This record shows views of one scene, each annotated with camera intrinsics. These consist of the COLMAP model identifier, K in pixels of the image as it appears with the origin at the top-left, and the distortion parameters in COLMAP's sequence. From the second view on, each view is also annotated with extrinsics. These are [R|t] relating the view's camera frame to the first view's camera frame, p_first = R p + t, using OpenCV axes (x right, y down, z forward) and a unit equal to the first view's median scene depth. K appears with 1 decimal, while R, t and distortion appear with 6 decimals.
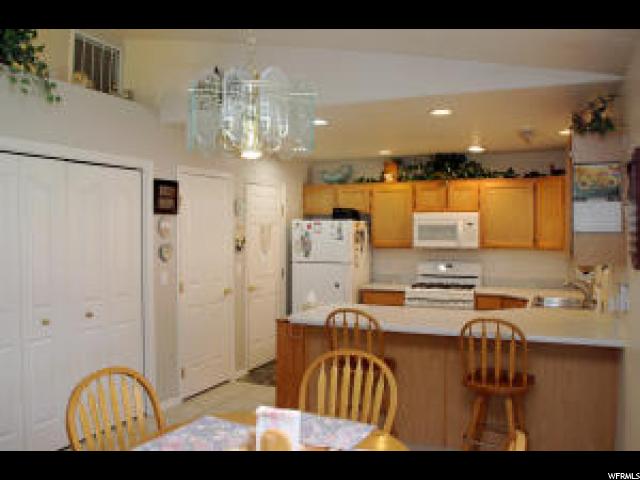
lens RADIAL K [[560.3, 0, 320.0], [0, 560.3, 240.0], [0, 0, 1]] dist [-0.178057, 0.230968]
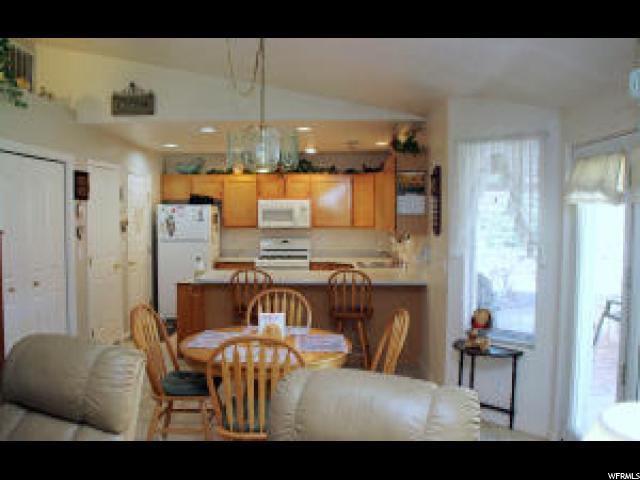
lens RADIAL K [[560.3, 0, 320.0], [0, 560.3, 240.0], [0, 0, 1]] dist [-0.178057, 0.230968]
pose [[0.923854, -0.016519, 0.382387, -0.192544], [0.005583, 0.999544, 0.029691, 0.005804], [-0.382703, -0.025295, 0.923525, -0.217043]]
